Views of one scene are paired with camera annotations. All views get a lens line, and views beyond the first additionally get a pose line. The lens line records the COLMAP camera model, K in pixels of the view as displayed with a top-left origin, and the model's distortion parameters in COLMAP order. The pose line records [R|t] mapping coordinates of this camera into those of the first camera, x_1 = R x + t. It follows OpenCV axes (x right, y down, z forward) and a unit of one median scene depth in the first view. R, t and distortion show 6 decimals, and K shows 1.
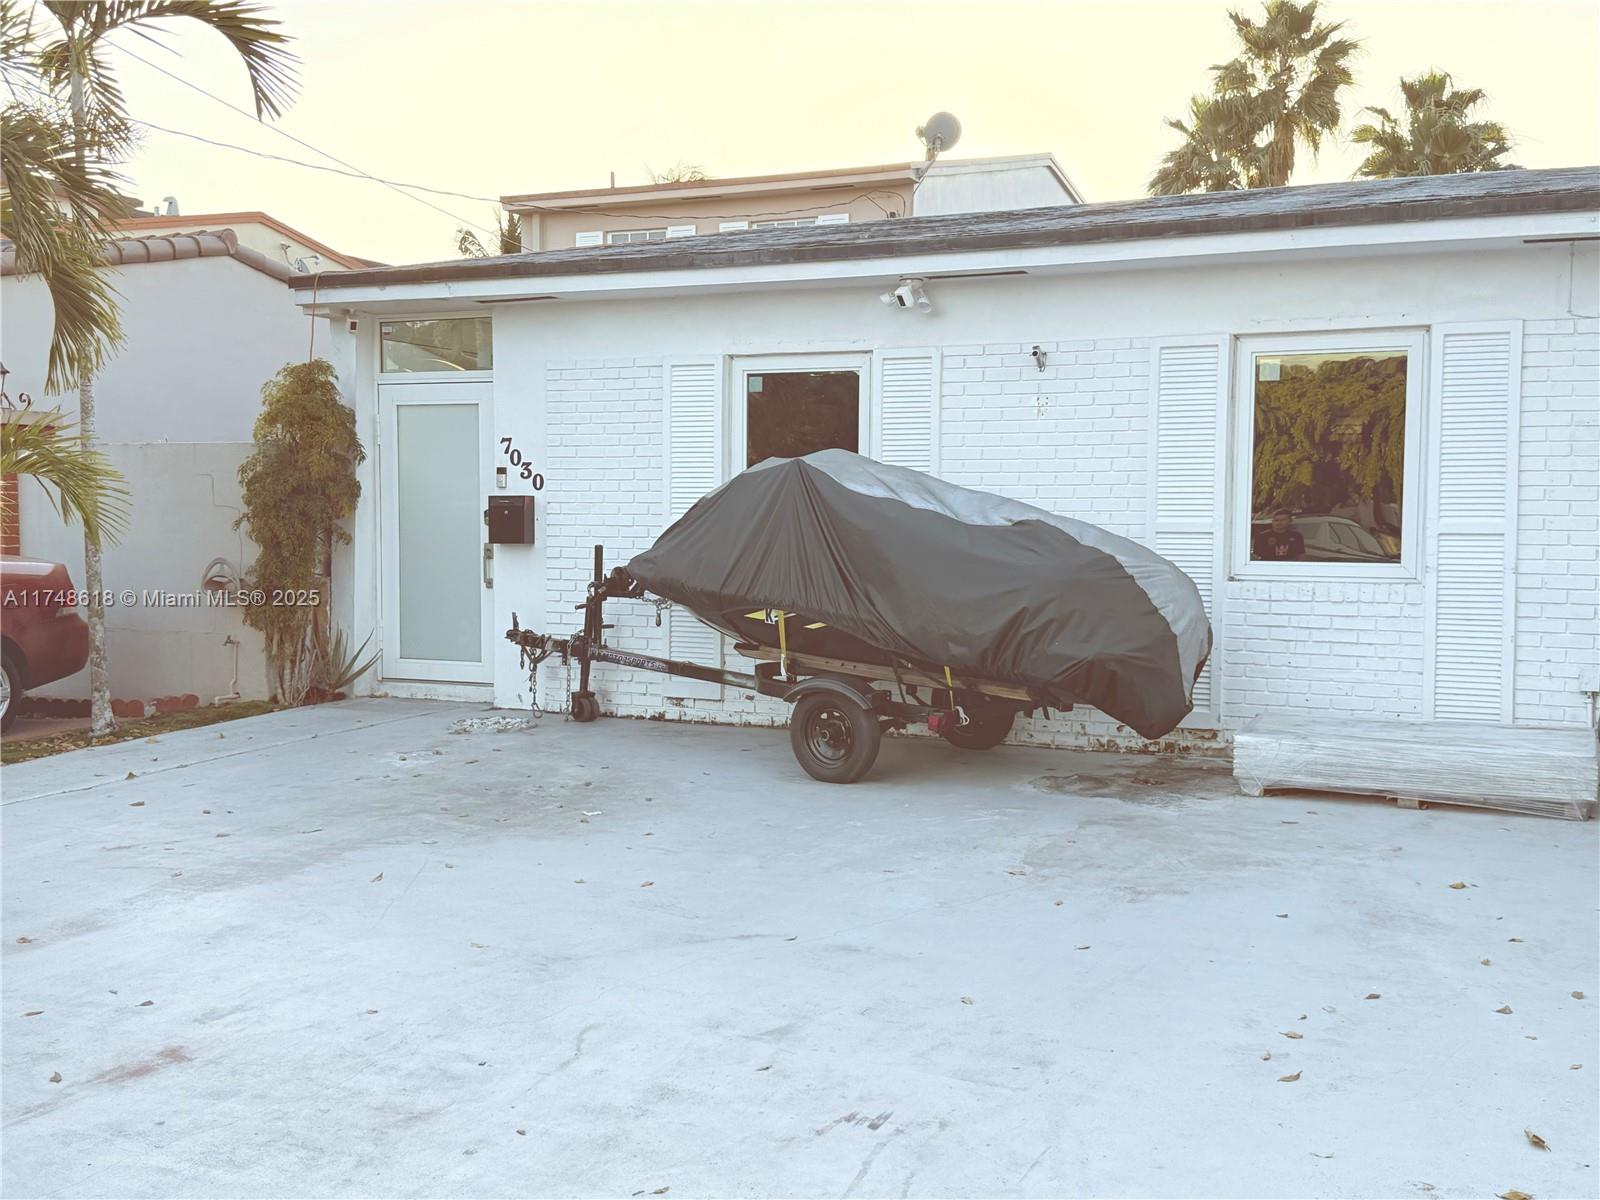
lens RADIAL K [[1714.3, 0, 800.0], [0, 1714.3, 600.0], [0, 0, 1]] dist [0.112147, -0.015563]
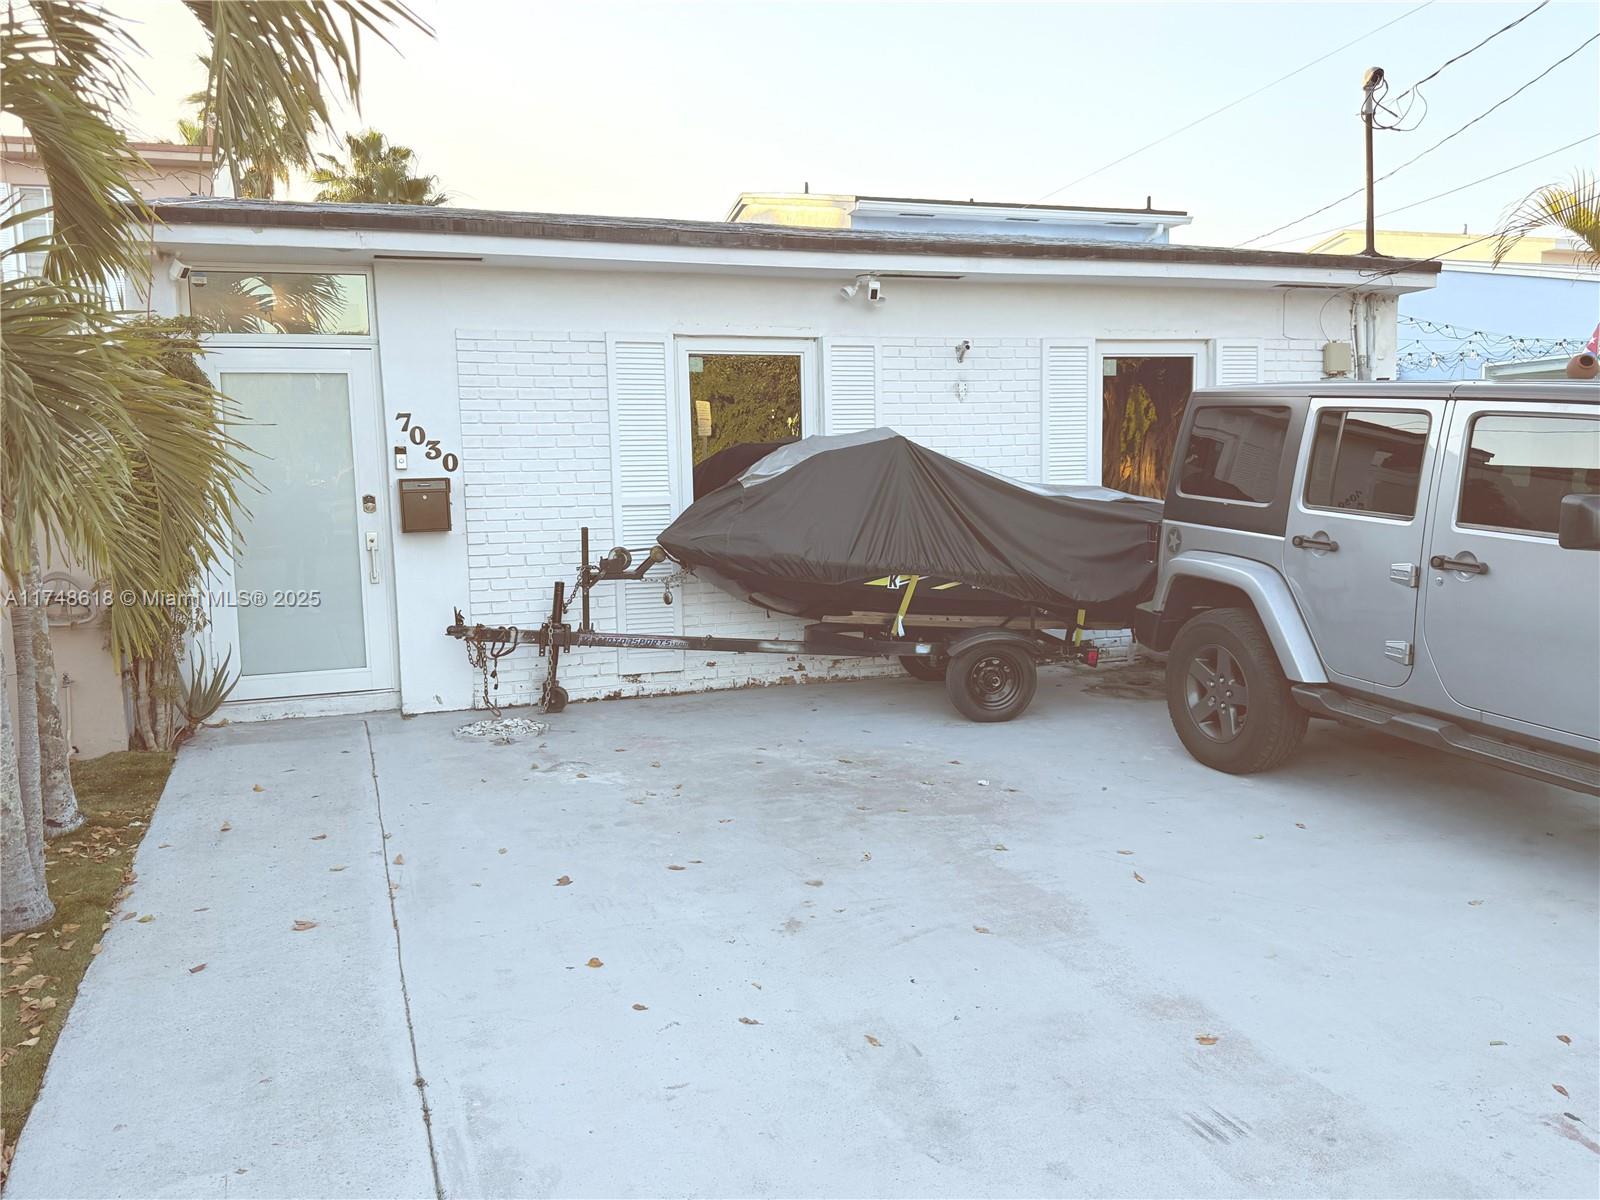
lens RADIAL K [[1303.4, 0, 800.0], [0, 1303.4, 600.0], [0, 0, 1]] dist [0.172333, -0.342710]
pose [[0.705939, -0.092226, 0.702242, -0.538808], [0.062867, 0.995732, 0.067572, -0.032579], [-0.705477, -0.003554, 0.708724, 0.383606]]
